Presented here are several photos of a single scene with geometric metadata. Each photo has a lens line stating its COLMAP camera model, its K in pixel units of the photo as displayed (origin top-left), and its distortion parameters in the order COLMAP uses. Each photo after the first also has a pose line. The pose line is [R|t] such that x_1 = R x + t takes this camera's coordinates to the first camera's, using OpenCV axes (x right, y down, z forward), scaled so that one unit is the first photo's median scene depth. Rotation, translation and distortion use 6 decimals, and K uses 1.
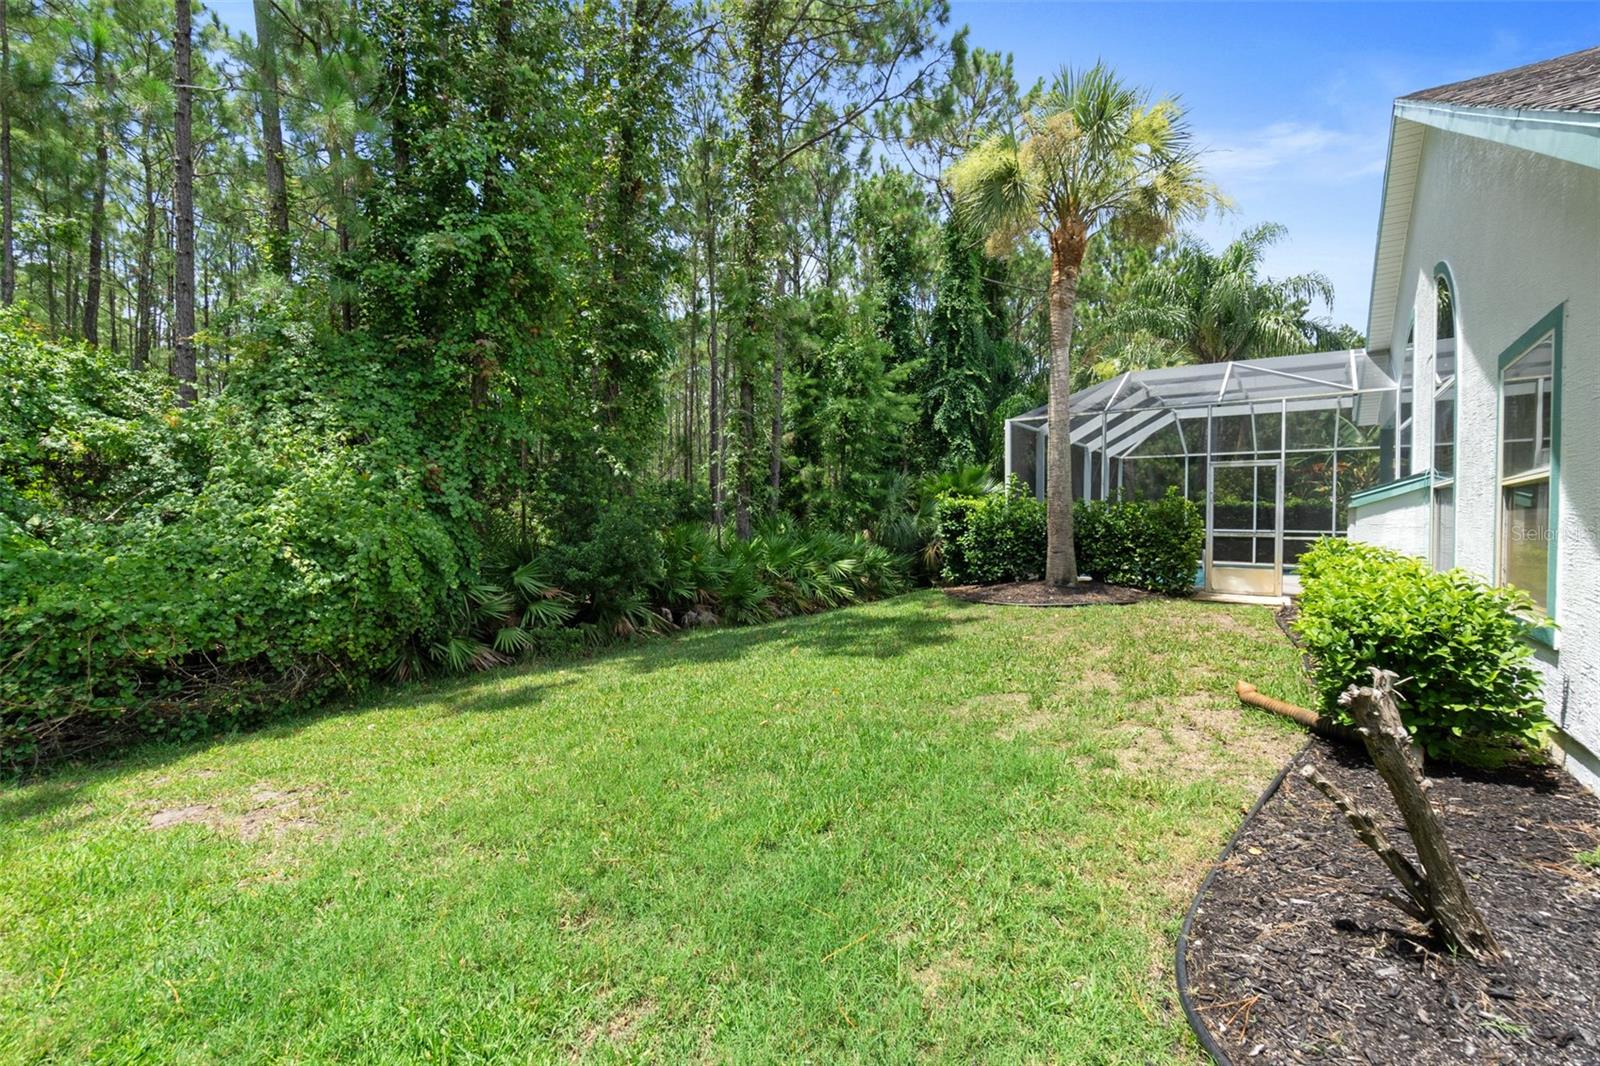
lens RADIAL K [[685.6, 0, 801.5], [0, 685.6, 528.3], [0, 0, 1]] dist [-0.004678, -0.000437]
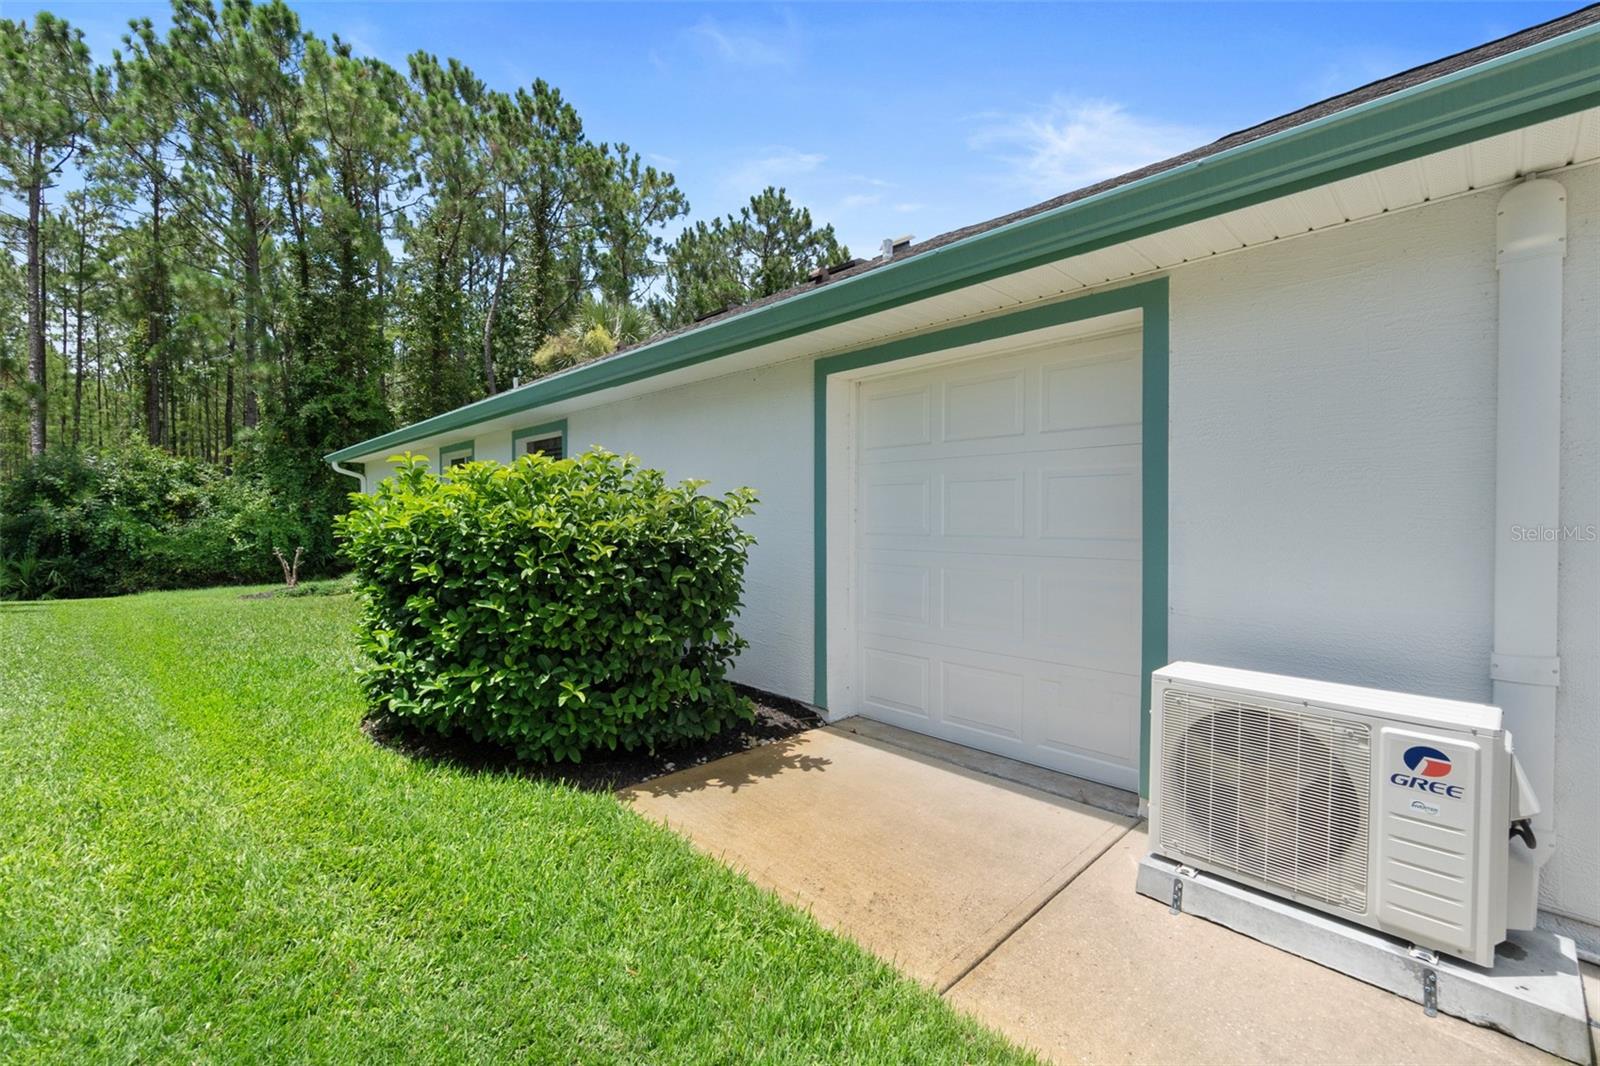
lens RADIAL K [[685.6, 0, 798.4], [0, 685.6, 533.8], [0, 0, 1]] dist [-0.004678, -0.000437]
pose [[0.982003, -0.007826, -0.188703, 1.901978], [0.009703, 0.999912, 0.009024, 0.020669], [0.188616, -0.010692, 0.981993, -1.224823]]
